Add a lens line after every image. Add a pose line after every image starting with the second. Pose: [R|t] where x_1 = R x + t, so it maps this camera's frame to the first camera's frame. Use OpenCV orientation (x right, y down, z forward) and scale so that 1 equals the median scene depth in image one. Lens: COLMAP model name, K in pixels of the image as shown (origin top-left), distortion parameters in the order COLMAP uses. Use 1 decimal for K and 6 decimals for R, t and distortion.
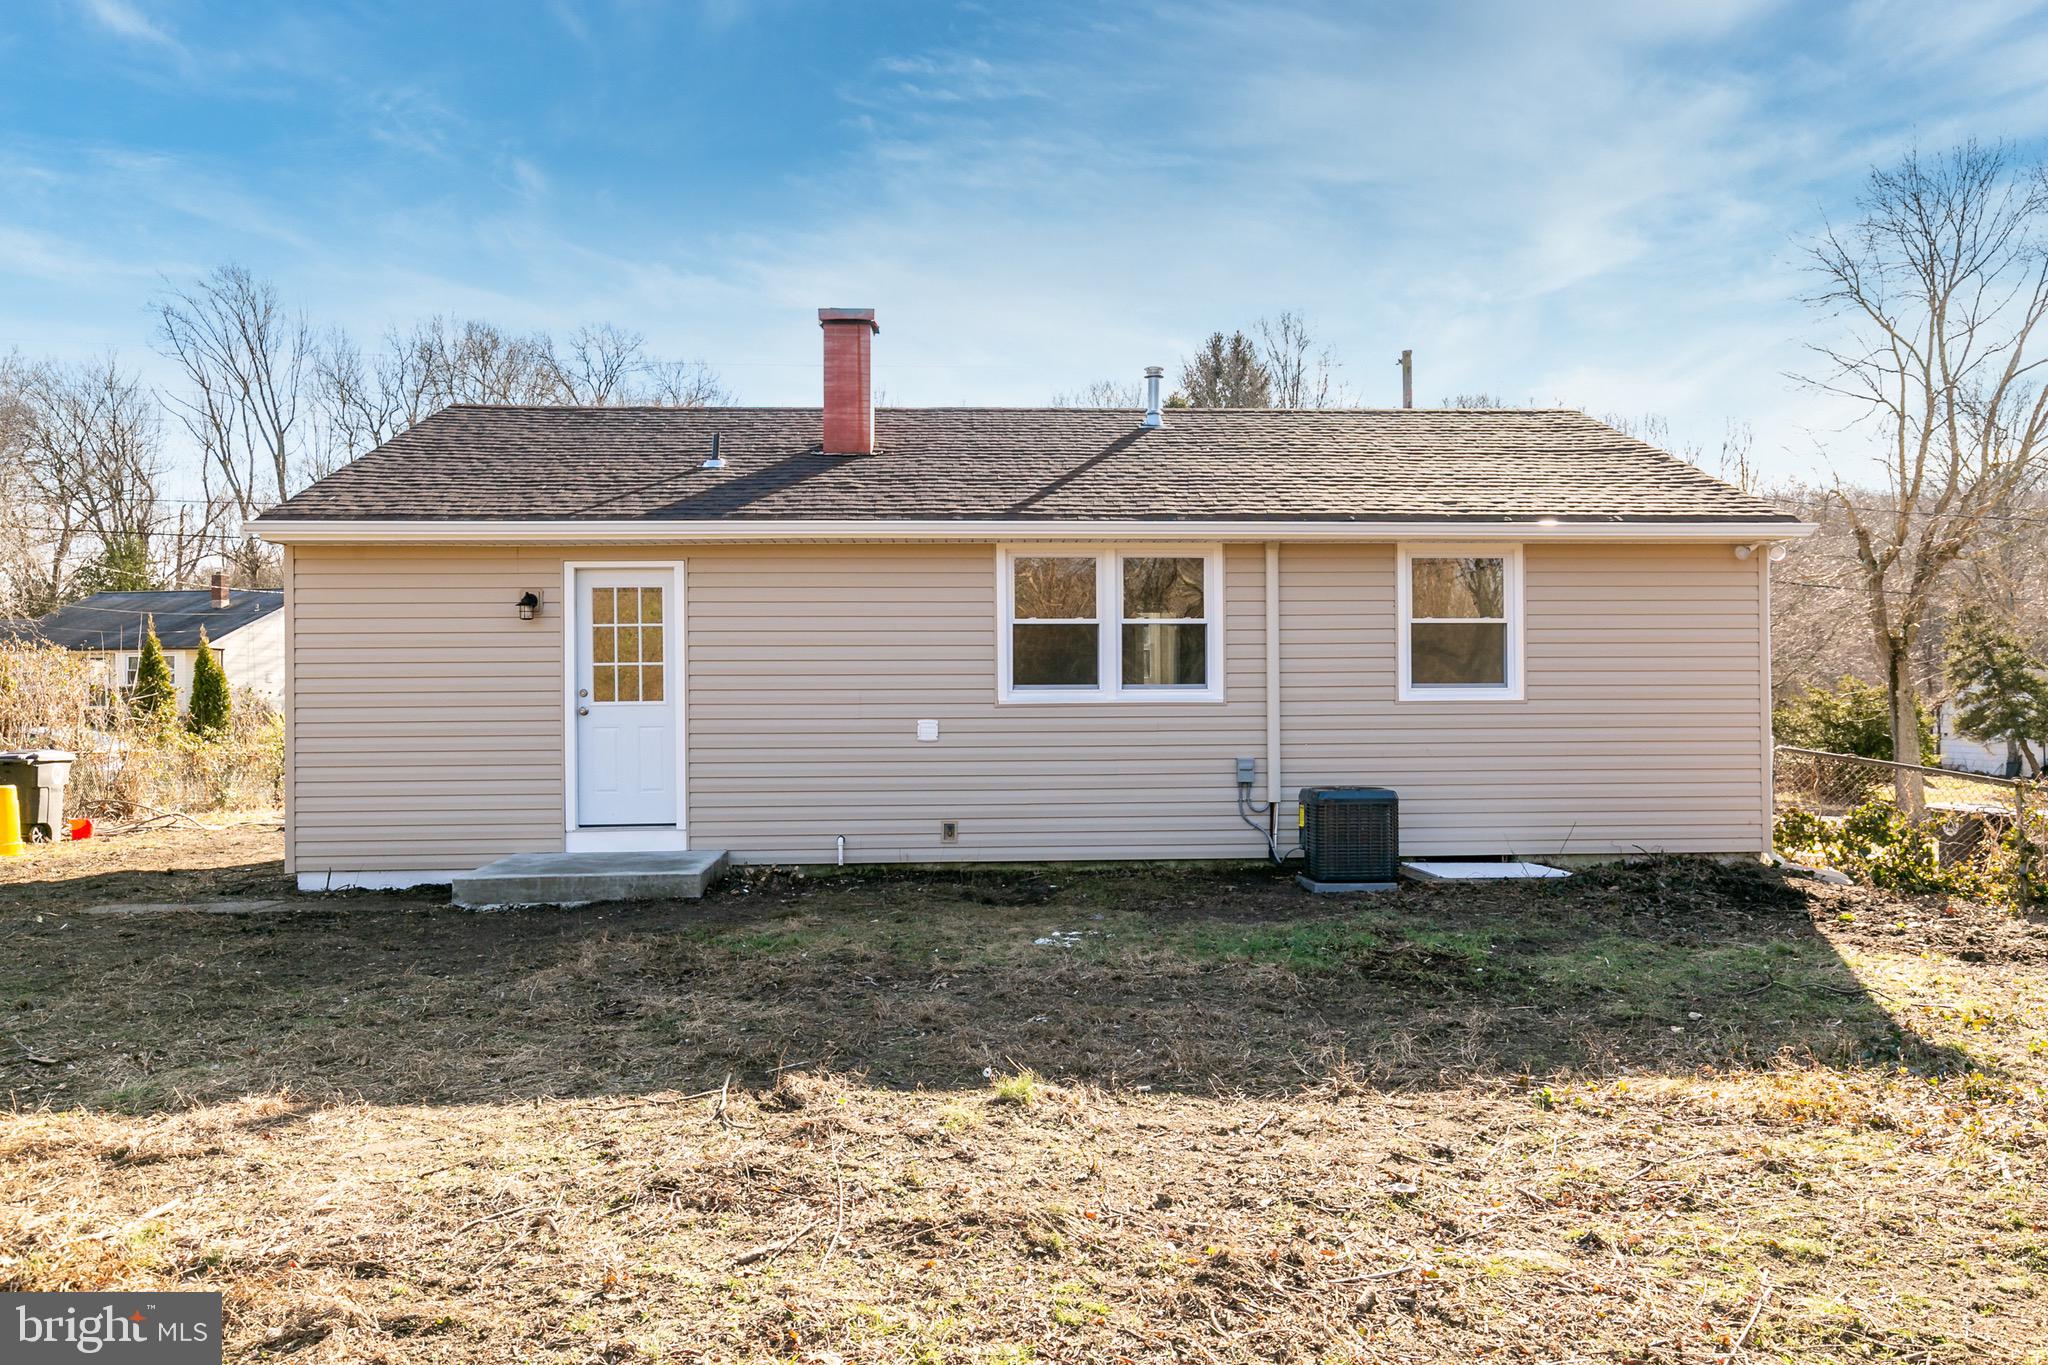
lens RADIAL K [[1439.8, 0, 1024.0], [0, 1439.8, 682.5], [0, 0, 1]] dist [-0.005750, -0.000766]
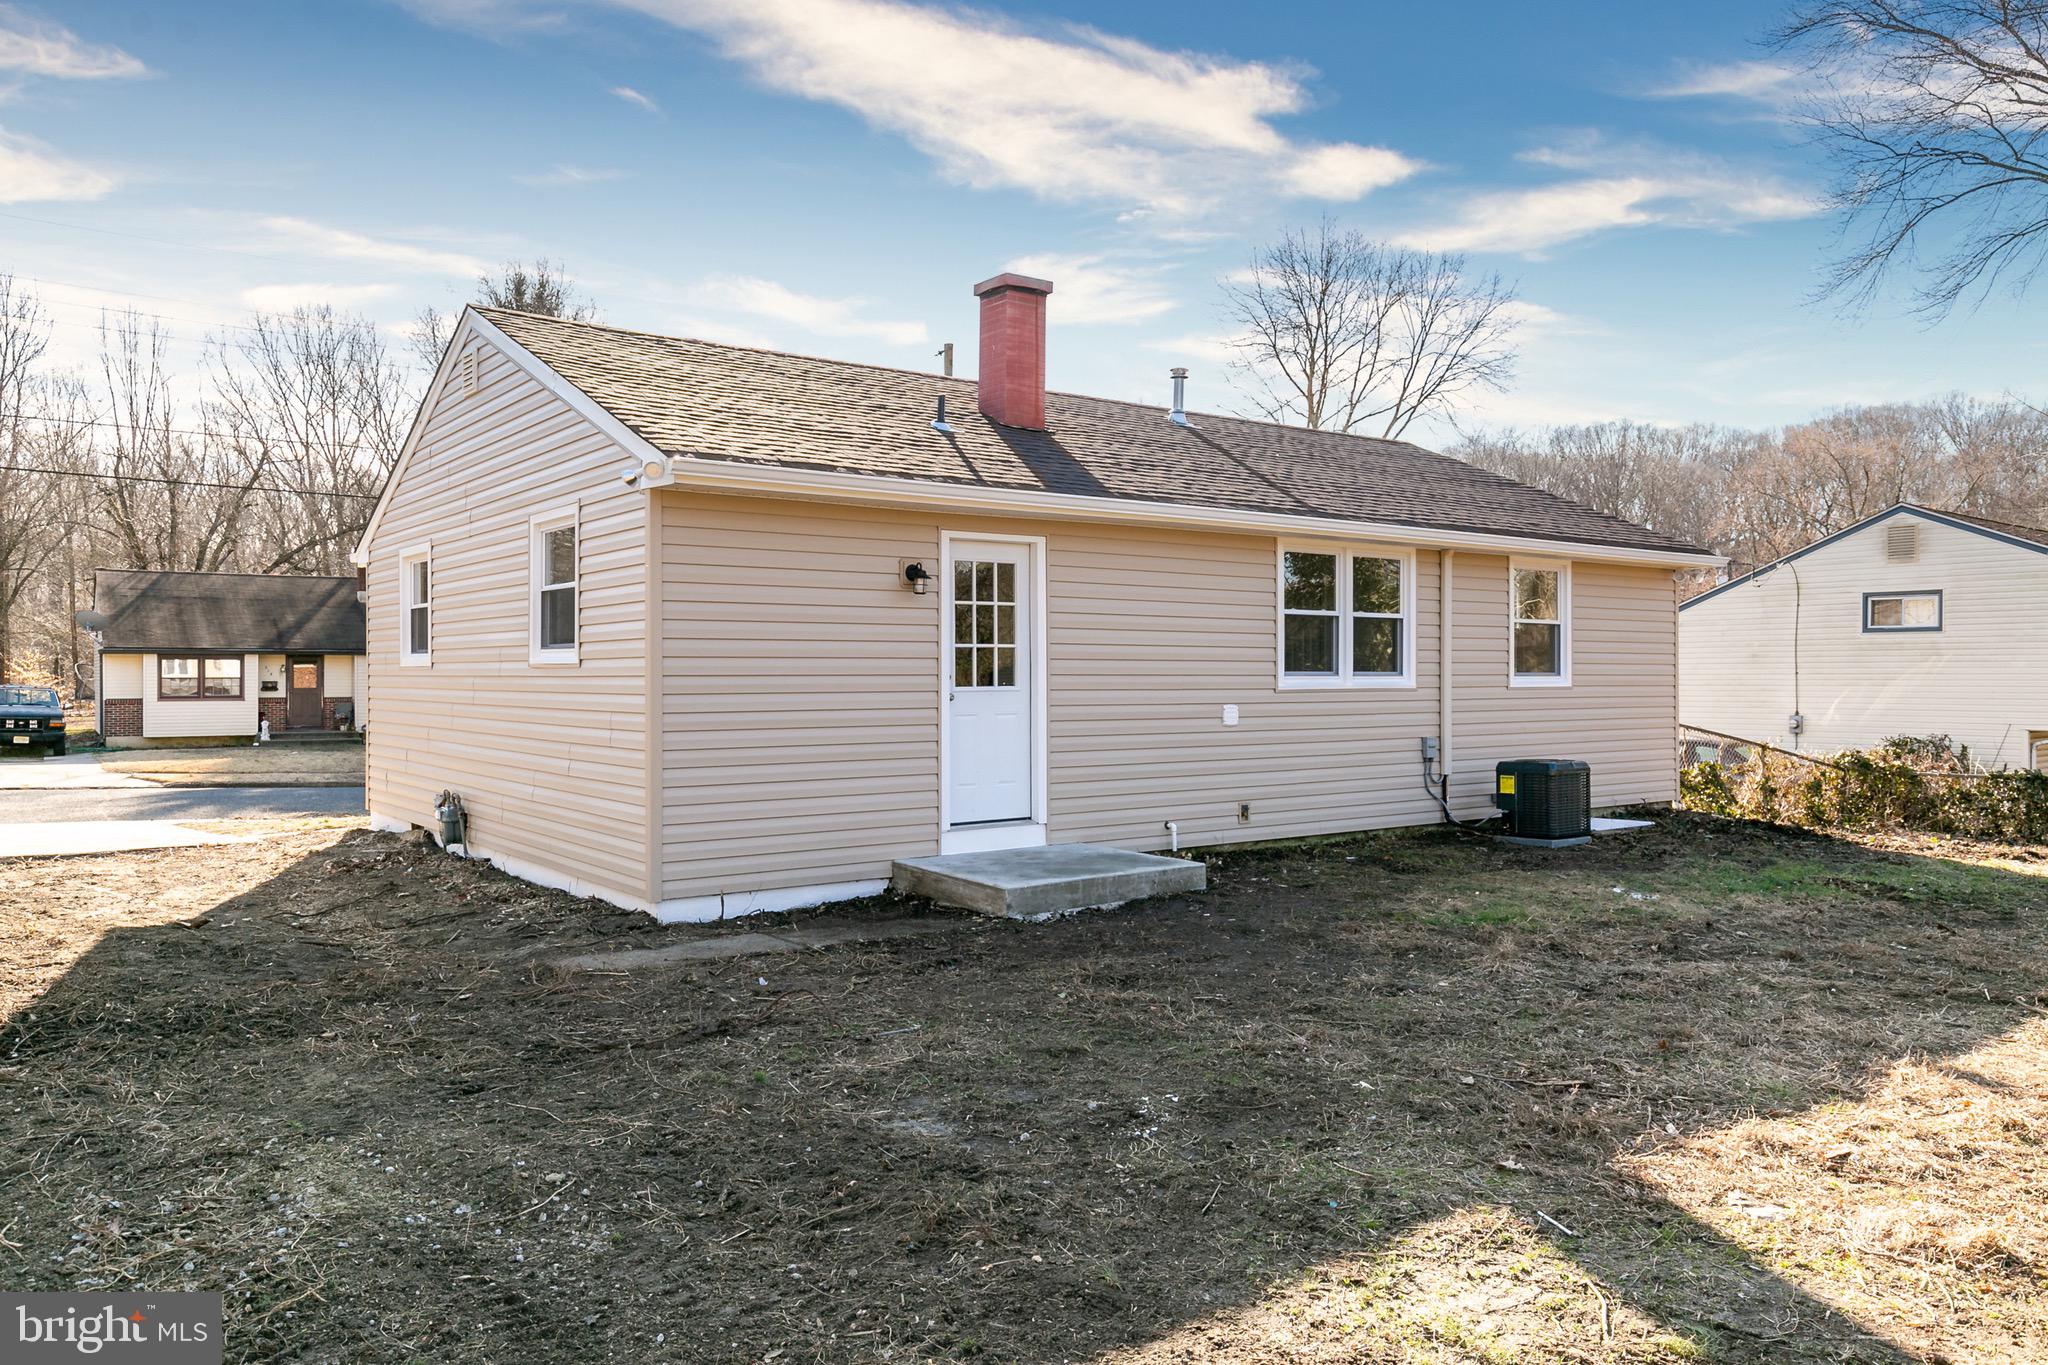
lens RADIAL K [[1439.8, 0, 1024.0], [0, 1439.8, 682.5], [0, 0, 1]] dist [-0.005750, -0.000766]
pose [[0.835501, 0.002780, 0.549481, -0.754732], [-0.008461, 0.999934, 0.007806, 0.002977], [-0.549423, -0.011171, 0.835470, 0.223037]]
